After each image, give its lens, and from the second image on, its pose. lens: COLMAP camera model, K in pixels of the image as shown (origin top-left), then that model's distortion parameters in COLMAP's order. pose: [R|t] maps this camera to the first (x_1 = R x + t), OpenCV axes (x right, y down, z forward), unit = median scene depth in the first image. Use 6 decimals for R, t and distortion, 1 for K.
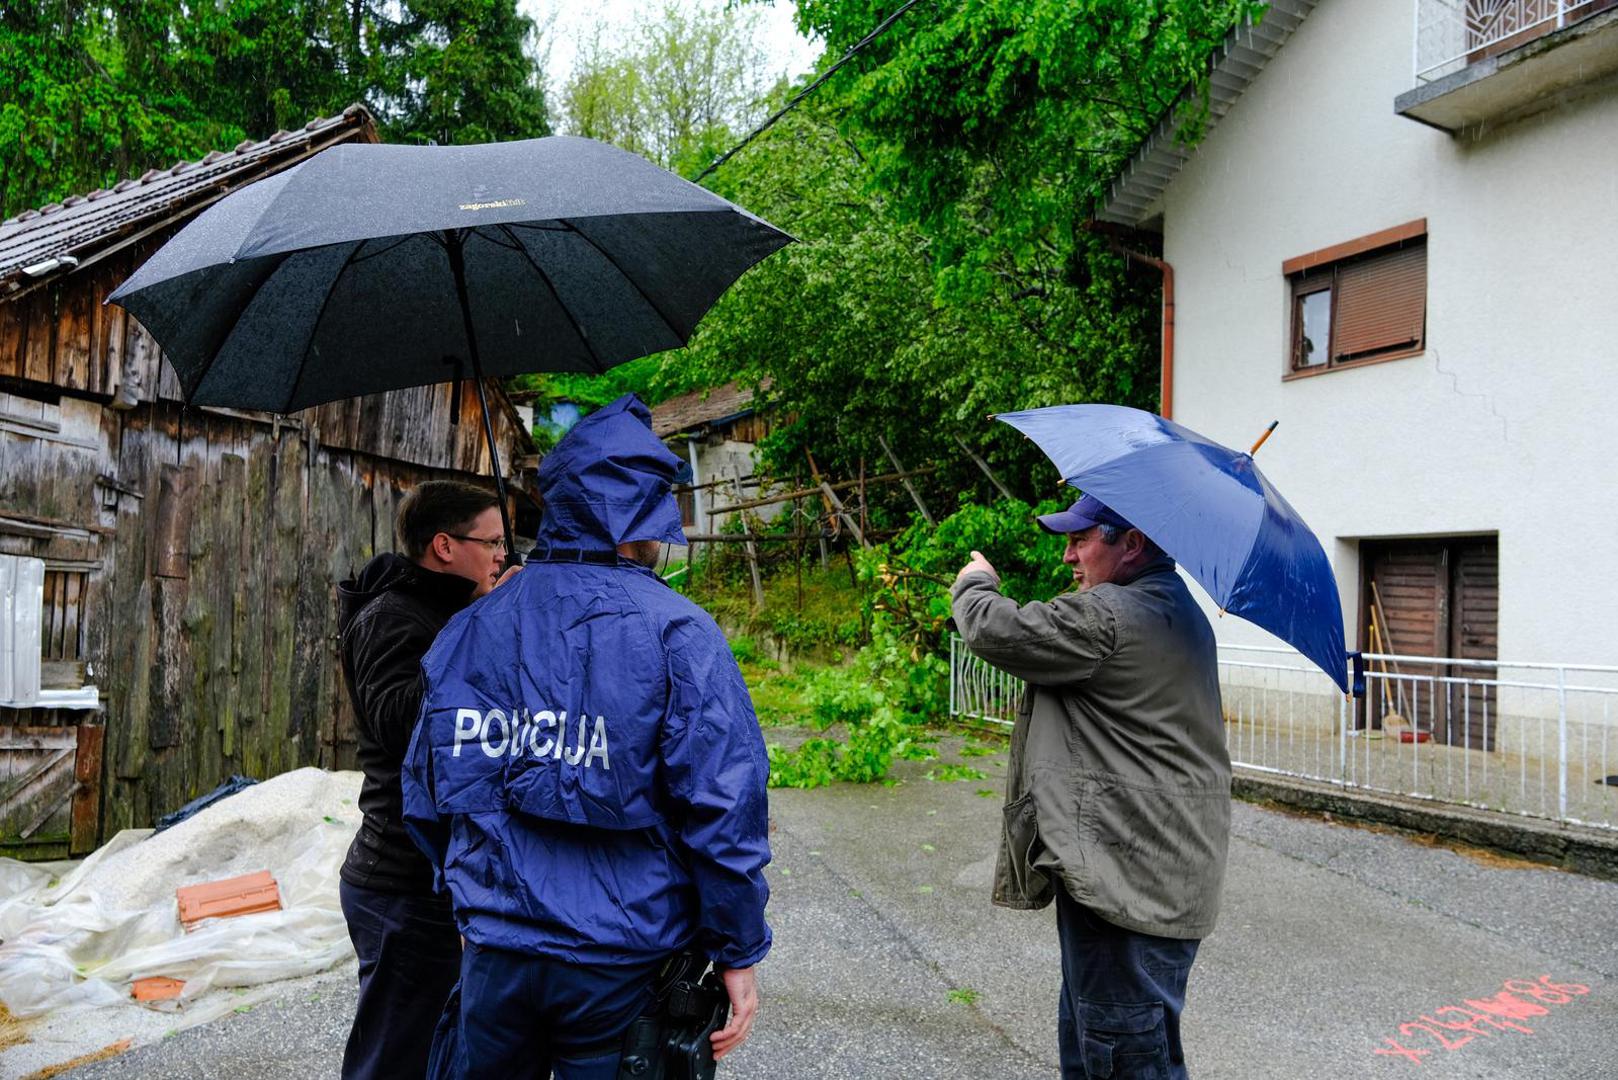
lens RADIAL K [[1125.0, 0, 803.0], [0, 1125.0, 550.0], [0, 0, 1]] dist [-0.018175, 0.003080]
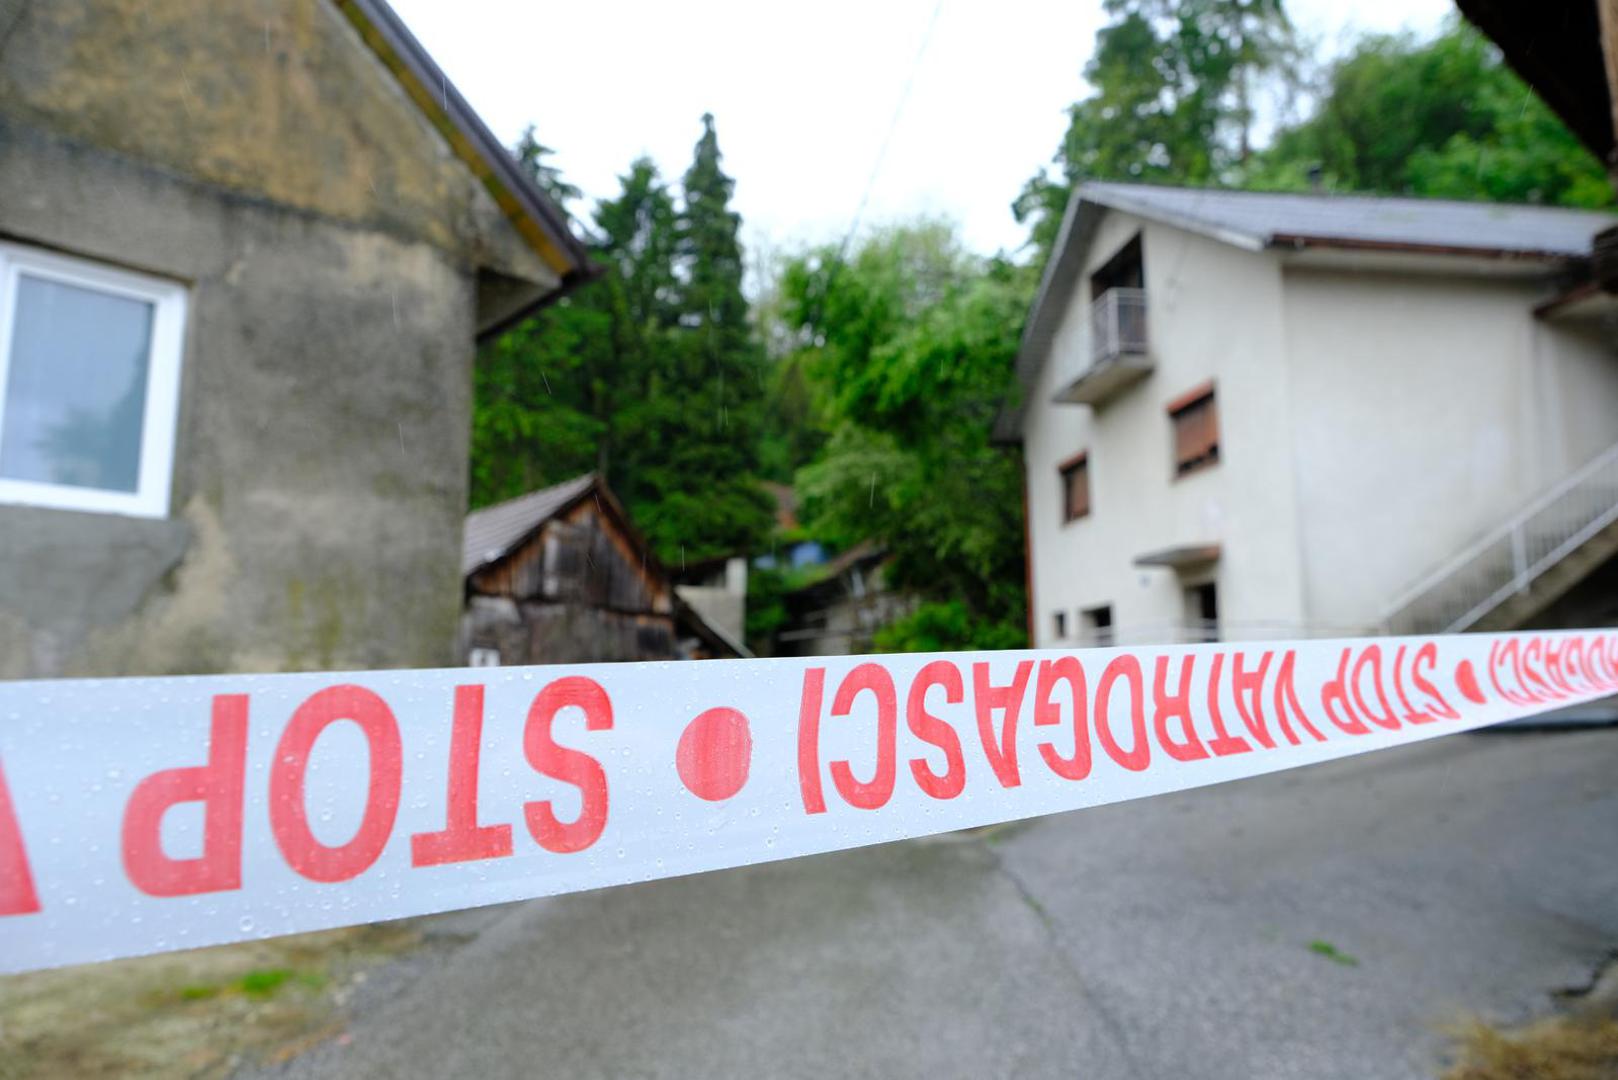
lens RADIAL K [[1169.8, 0, 809.0], [0, 1169.8, 540.0], [0, 0, 1]] dist [-0.019837, -0.004187]
pose [[0.949487, -0.090640, -0.300431, 0.721381], [0.060325, 0.992242, -0.108708, 0.066966], [0.307954, 0.085094, 0.947588, -1.158974]]
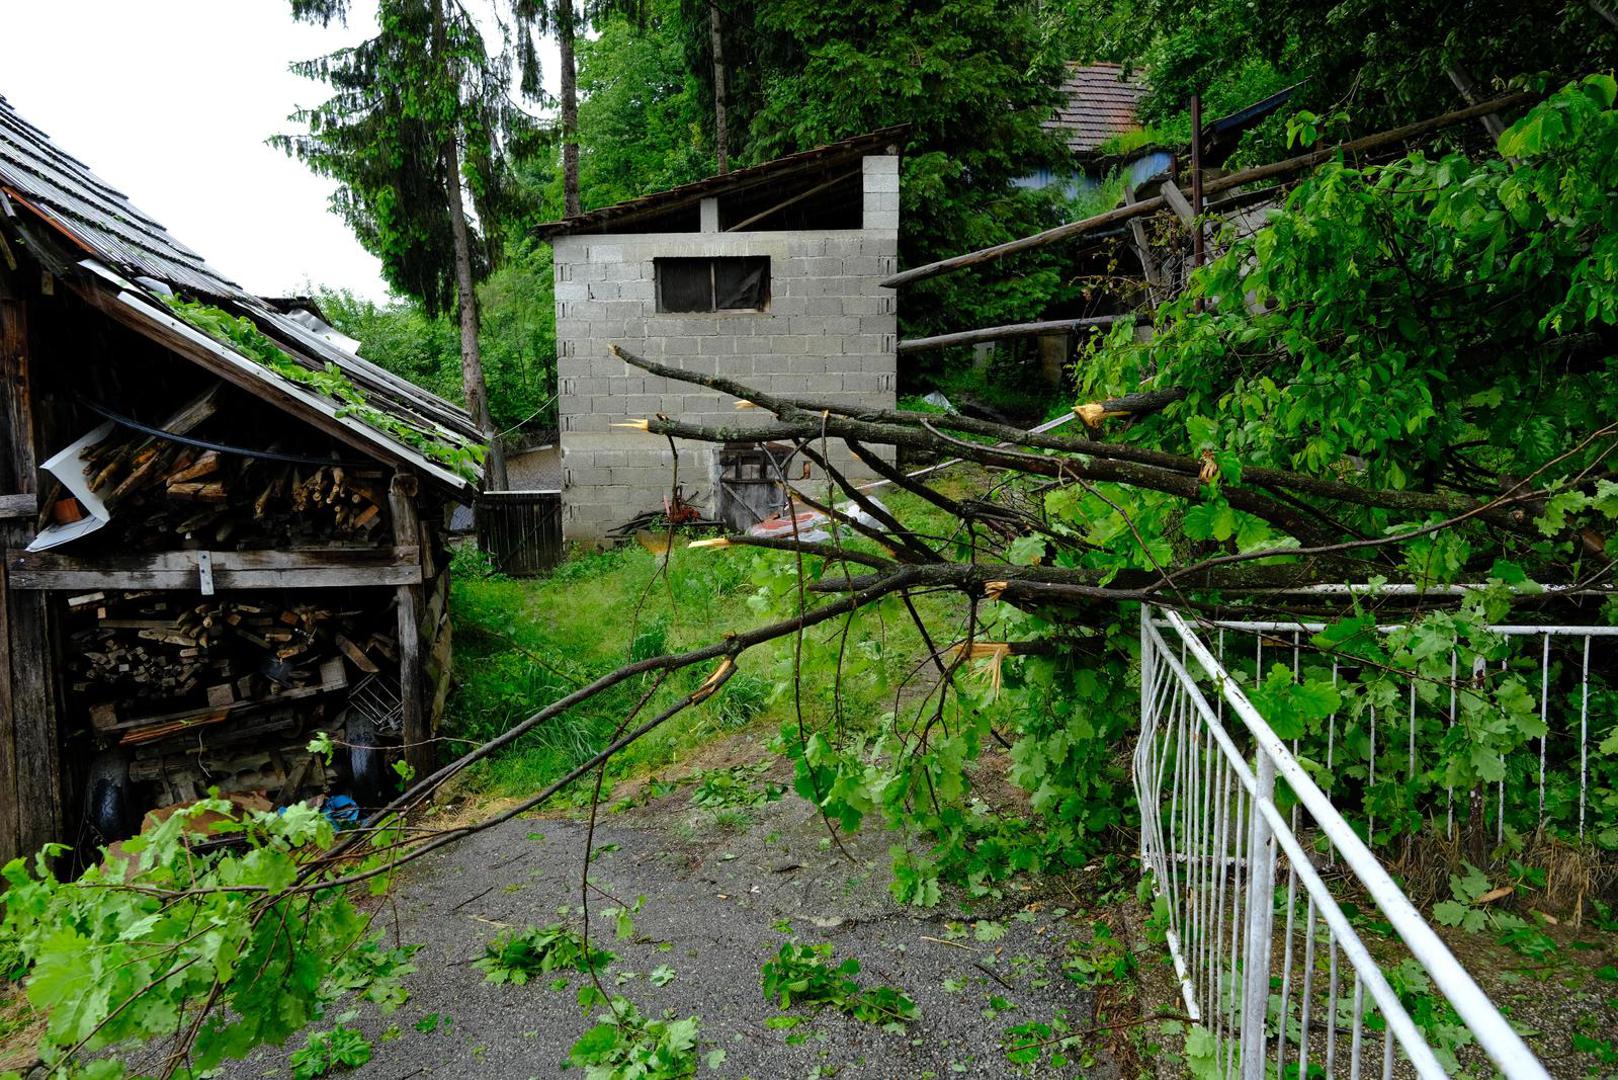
lens RADIAL K [[1163.0, 0, 795.2], [0, 1163.0, 558.5], [0, 0, 1]] dist [-0.028474, 0.006459]
pose [[0.776296, 0.021441, -0.630004, 0.299462], [0.086926, 0.986232, 0.140675, 0.018040], [0.624347, -0.163970, 0.763744, 0.821615]]
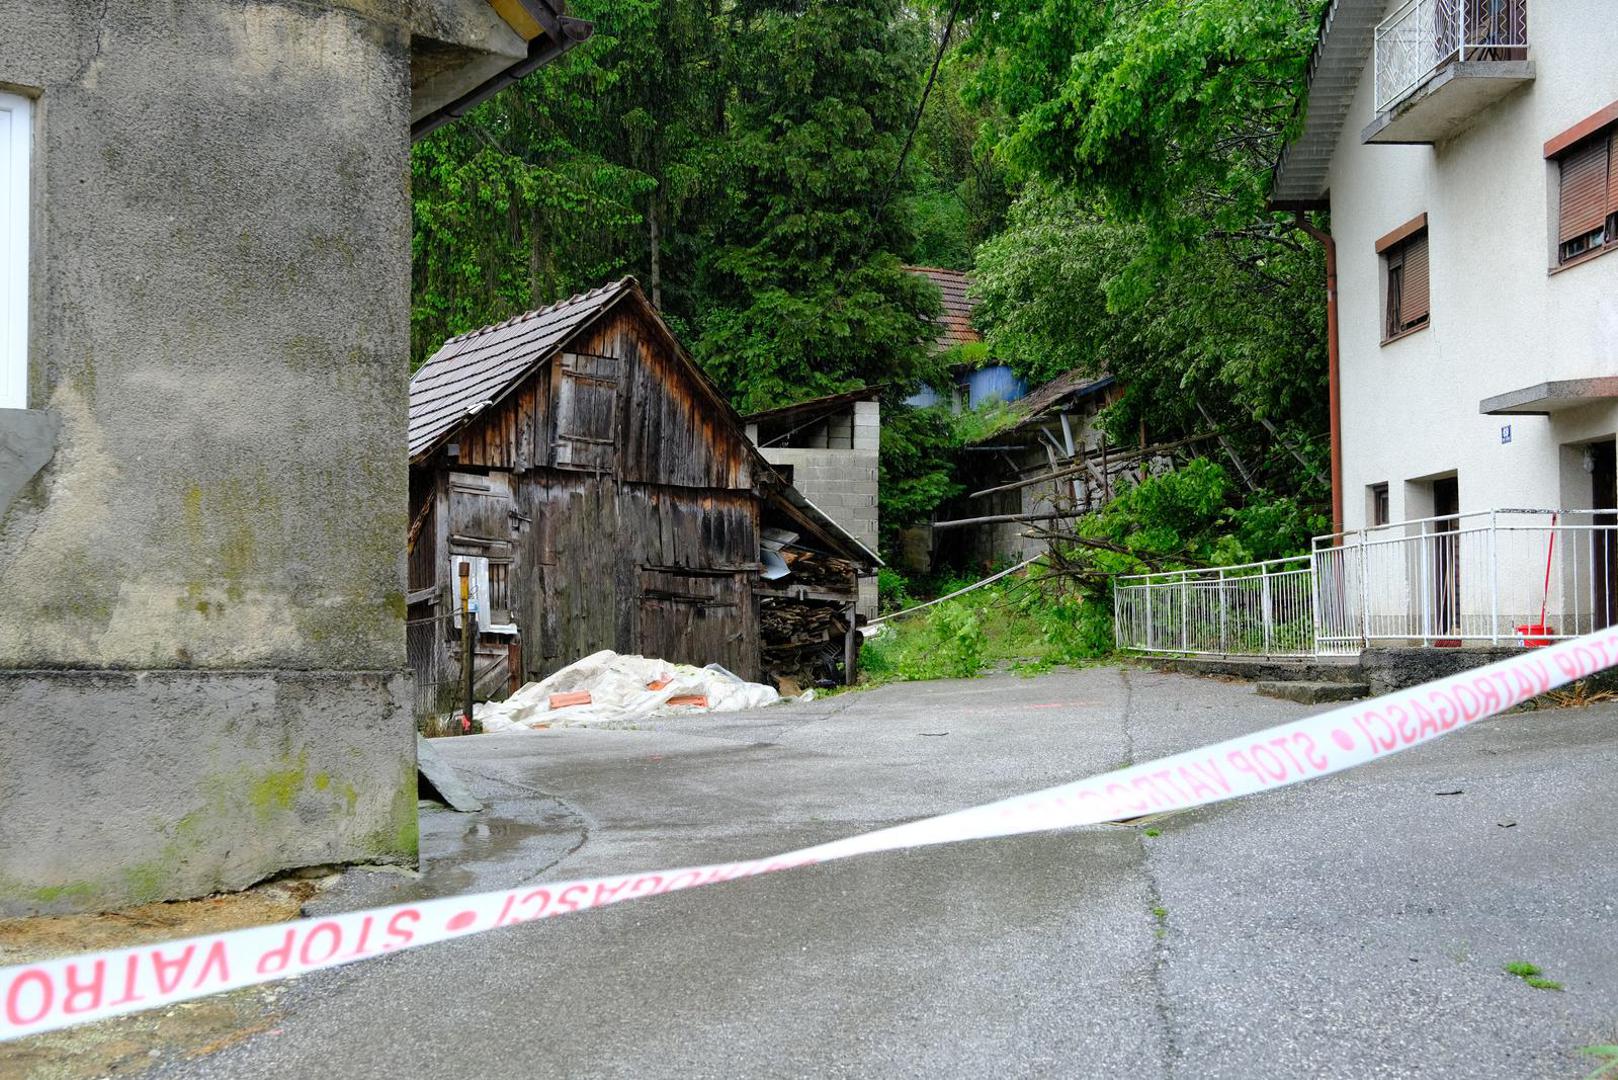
lens RADIAL K [[1974.9, 0, 761.4], [0, 1974.9, 583.9], [0, 0, 1]] dist [0.003921, 0.034411]
pose [[0.900193, -0.059442, -0.431416, 0.836810], [0.065908, 0.997826, 0.000040, 0.058728], [0.430476, -0.028470, 0.902153, -1.292324]]
